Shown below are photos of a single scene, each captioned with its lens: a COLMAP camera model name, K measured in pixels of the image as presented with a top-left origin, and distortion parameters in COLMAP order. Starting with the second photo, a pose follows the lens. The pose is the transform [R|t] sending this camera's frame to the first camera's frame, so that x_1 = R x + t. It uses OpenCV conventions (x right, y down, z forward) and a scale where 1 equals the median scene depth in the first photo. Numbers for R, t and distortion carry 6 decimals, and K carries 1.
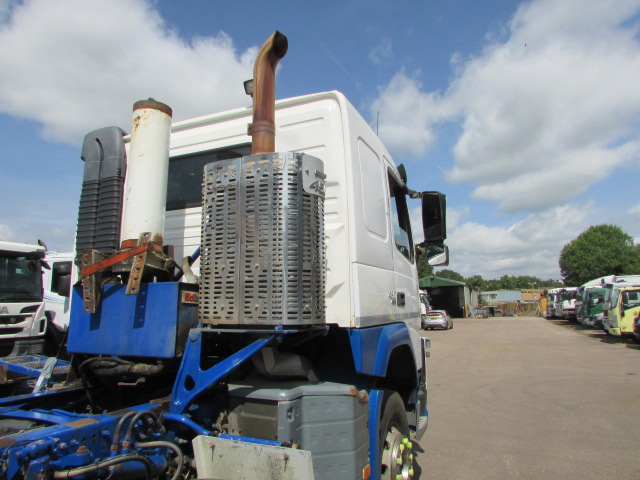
lens RADIAL K [[459.1, 0, 320.0], [0, 459.1, 240.0], [0, 0, 1]] dist [-0.054468, 0.053328]
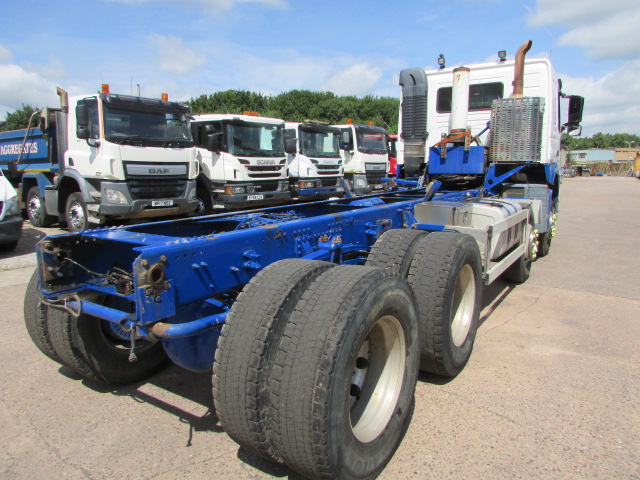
lens RADIAL K [[459.1, 0, 320.0], [0, 459.1, 240.0], [0, 0, 1]] dist [-0.054468, 0.053328]
pose [[0.988054, 0.025964, -0.151904, -0.490697], [0.020926, 0.953970, 0.299170, -0.116900], [0.152680, -0.298775, 0.942031, -1.068659]]
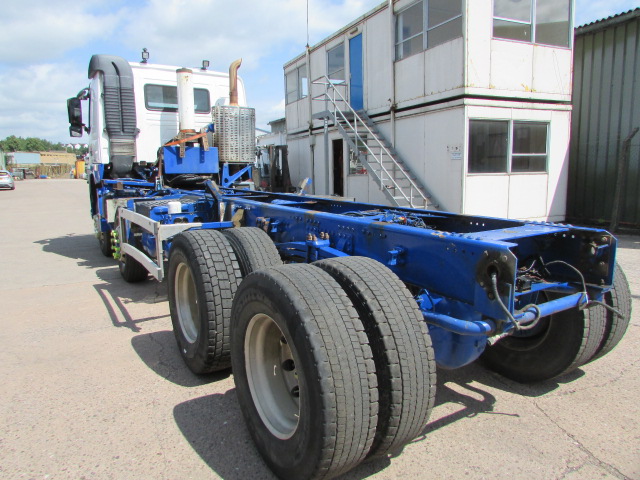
lens RADIAL K [[443.2, 0, 320.0], [0, 443.2, 240.0], [0, 0, 1]] dist [-0.026222, 0.001468]
pose [[0.541873, -0.123463, 0.831343, -1.381836], [-0.129630, 0.965038, 0.227812, -0.037785], [-0.830403, -0.231212, 0.506923, -0.645797]]
